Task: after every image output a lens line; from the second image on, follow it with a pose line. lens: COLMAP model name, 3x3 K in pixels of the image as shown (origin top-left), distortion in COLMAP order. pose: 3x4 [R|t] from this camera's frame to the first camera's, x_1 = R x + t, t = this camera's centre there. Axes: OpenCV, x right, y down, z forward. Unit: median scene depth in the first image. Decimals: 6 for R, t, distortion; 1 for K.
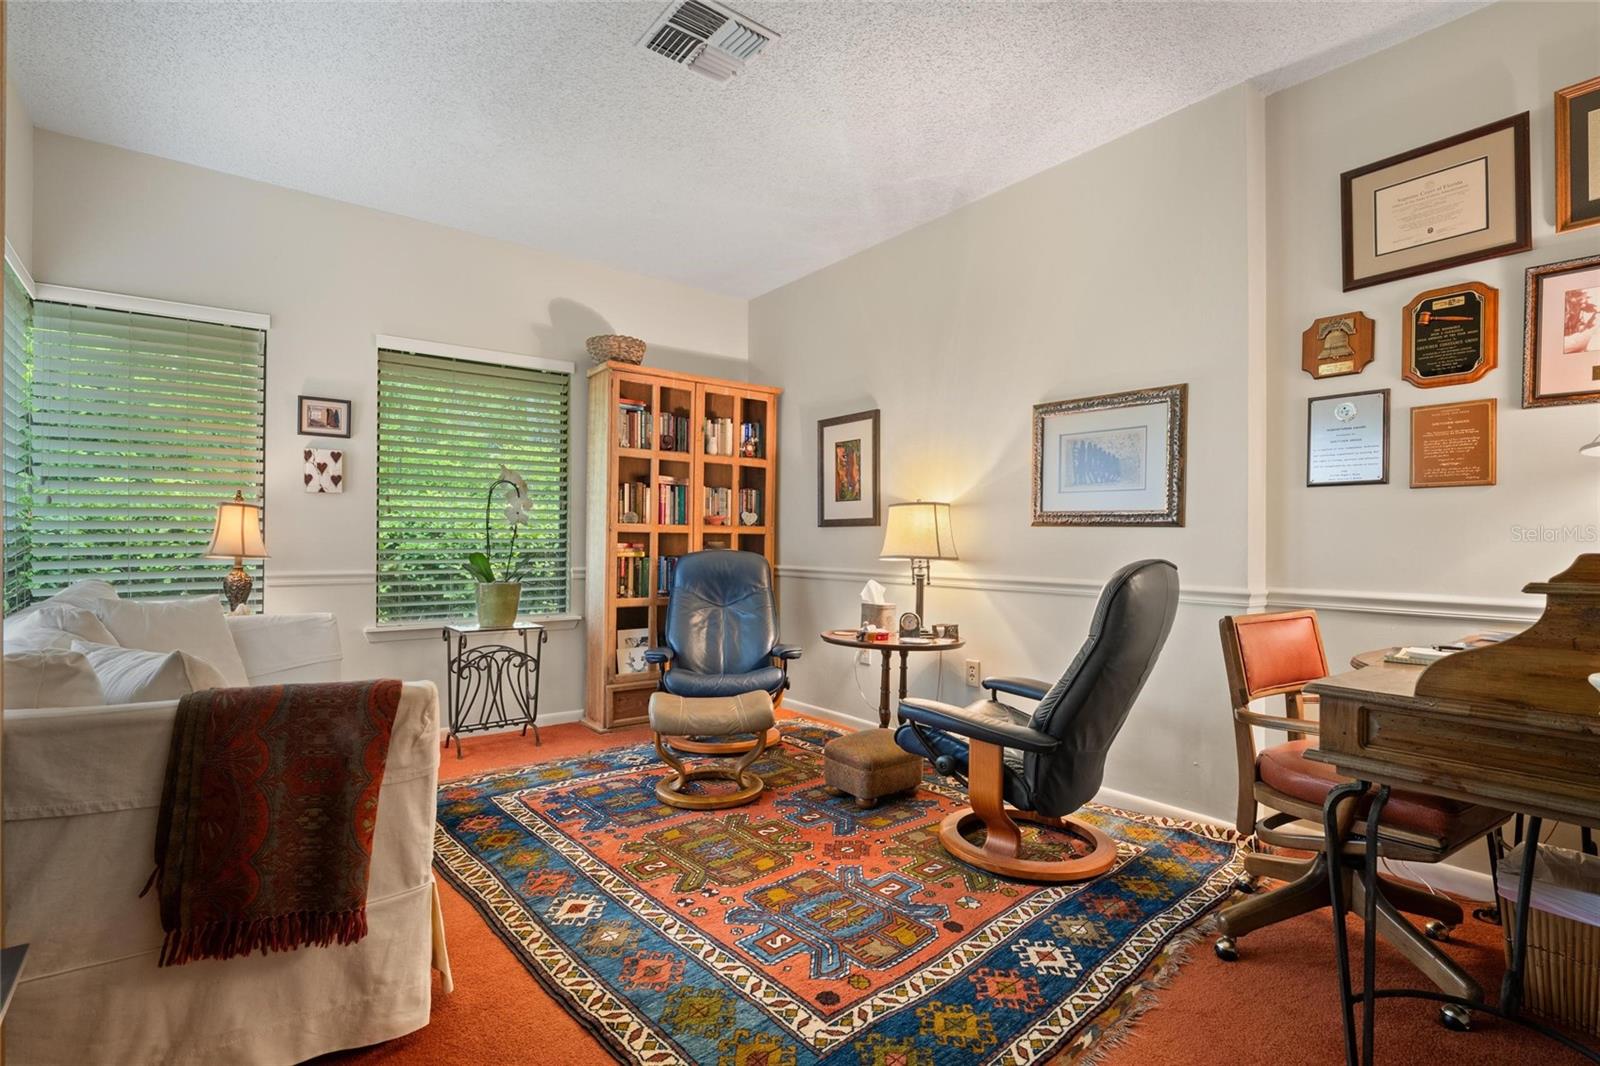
lens RADIAL K [[743.0, 0, 801.3], [0, 743.0, 537.6], [0, 0, 1]] dist [0.001431, -0.005748]
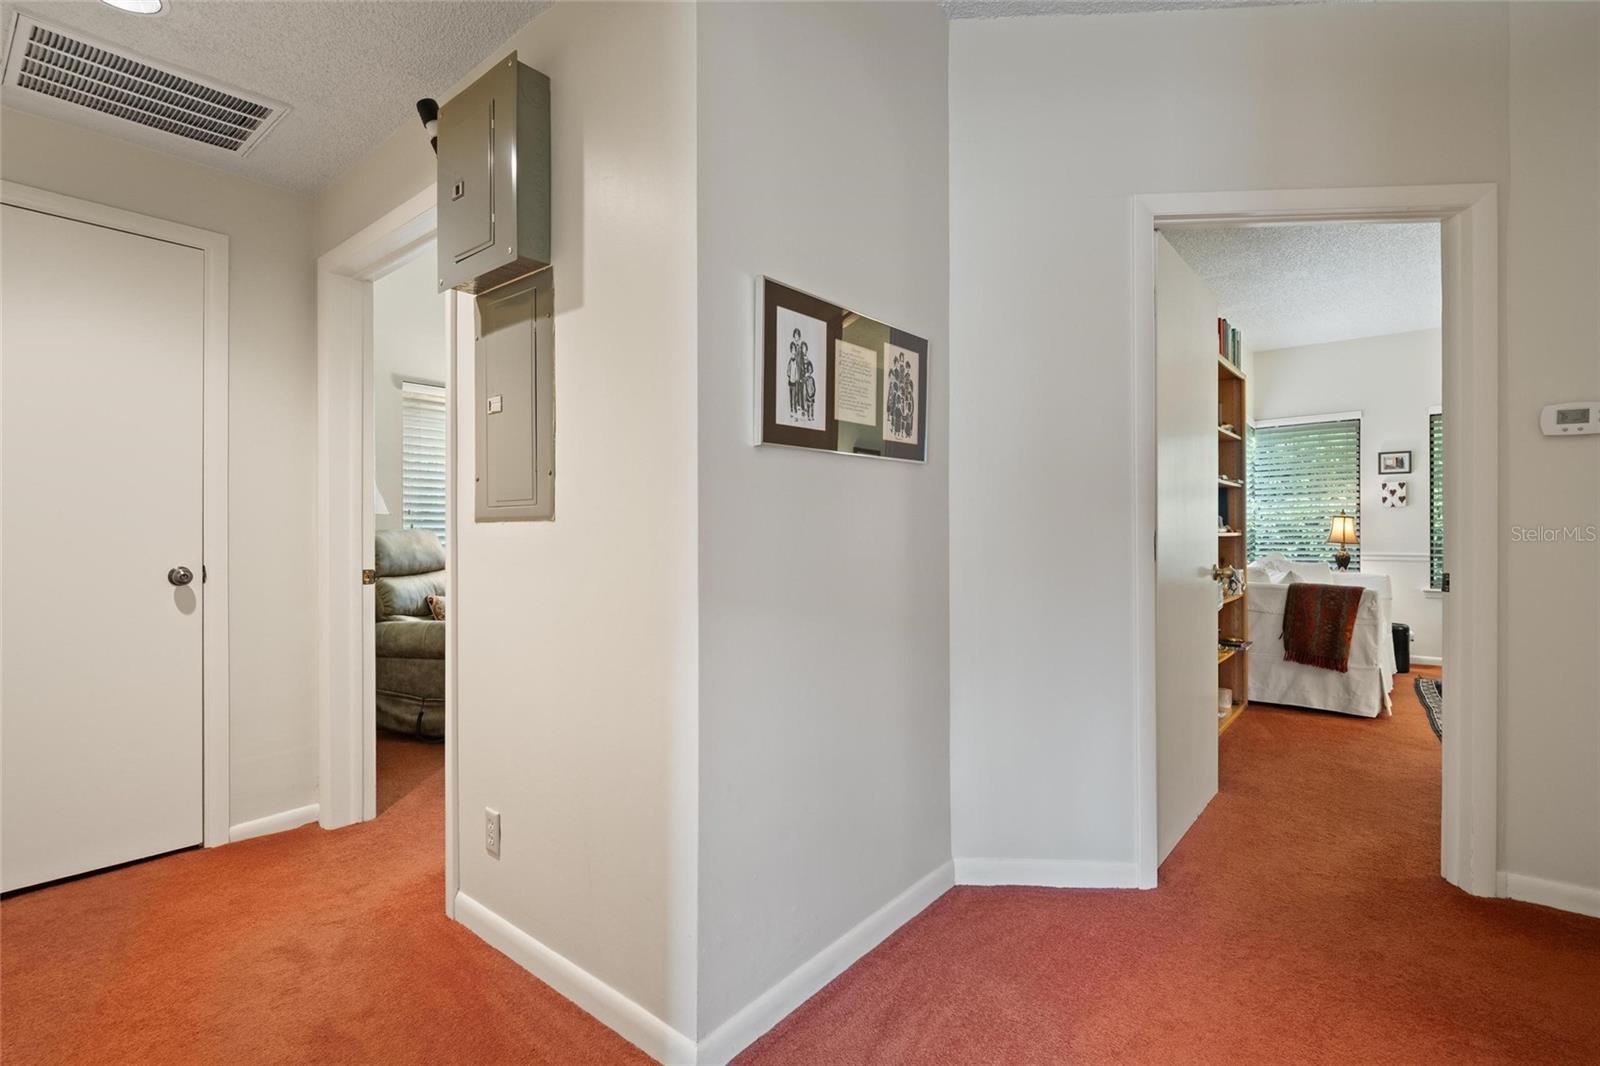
lens RADIAL K [[743.0, 0, 797.2], [0, 743.0, 537.8], [0, 0, 1]] dist [0.001431, -0.005748]
pose [[0.208782, 0.005462, -0.977947, 0.887986], [0.007682, 0.999944, 0.007225, -0.013722], [0.977932, -0.009021, 0.208729, -0.842903]]
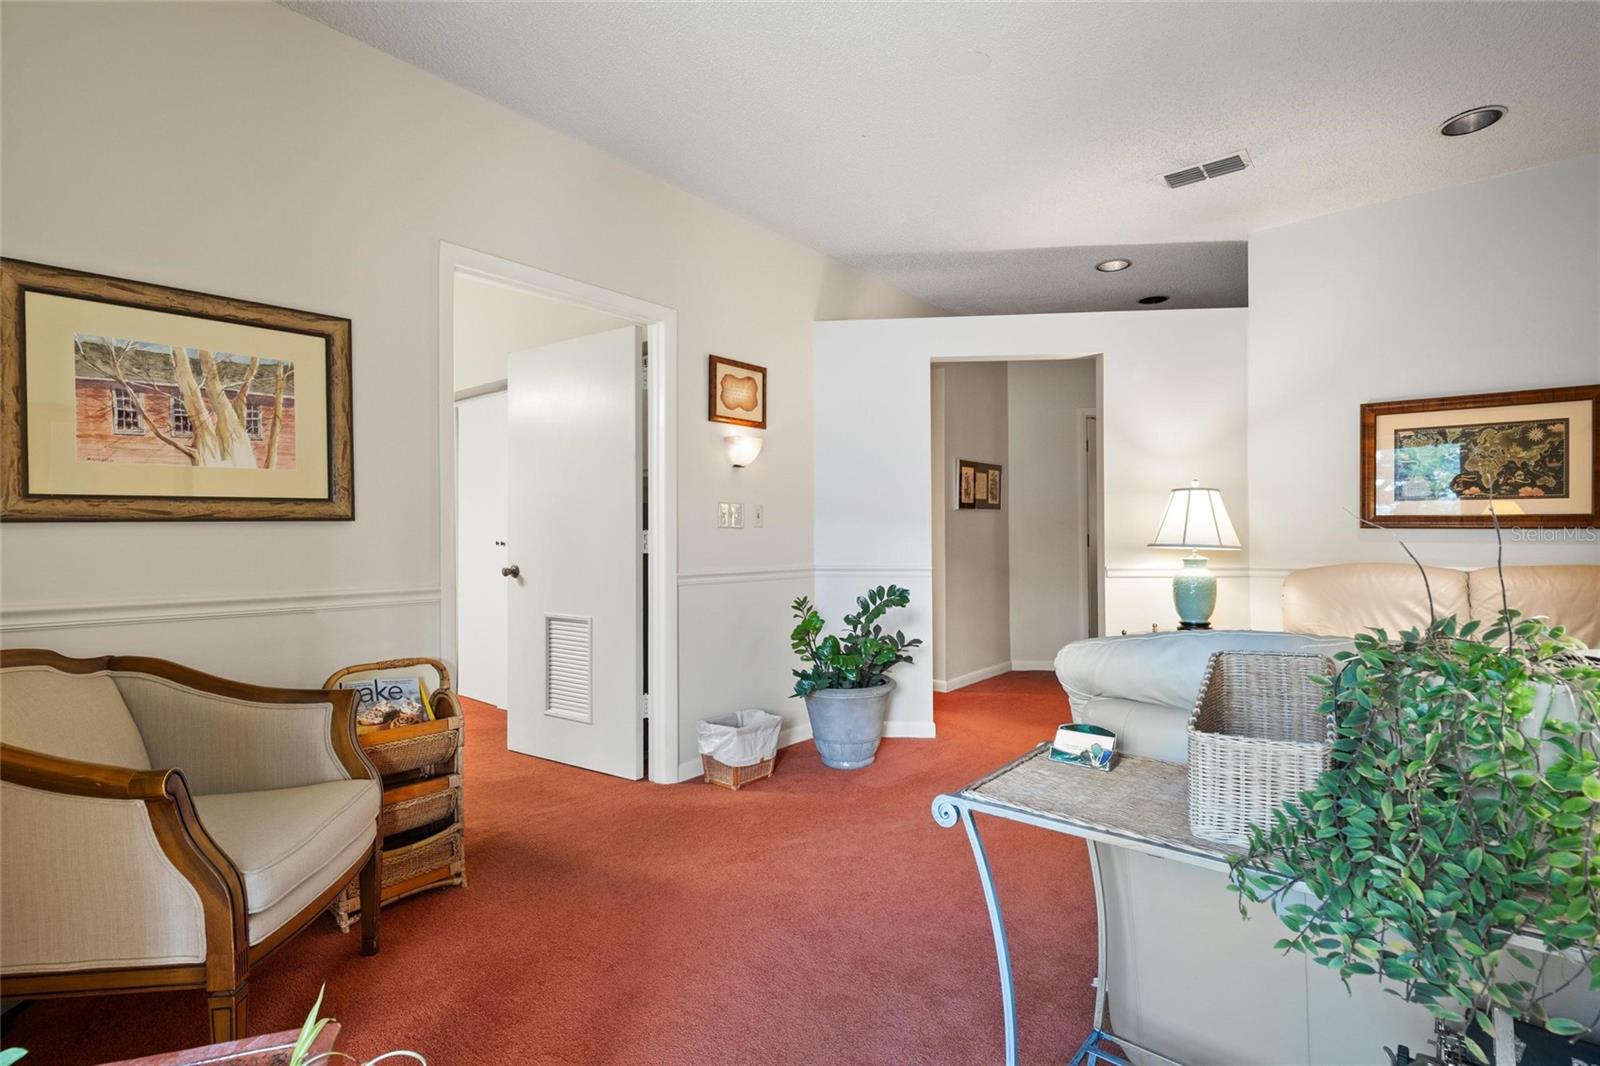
lens RADIAL K [[743.0, 0, 803.9], [0, 743.0, 534.3], [0, 0, 1]] dist [0.001431, -0.005748]
pose [[0.202895, -0.008474, -0.979164, 2.055642], [0.012159, 0.999907, -0.006134, -0.010989], [0.979125, -0.010661, 0.202979, -1.498313]]
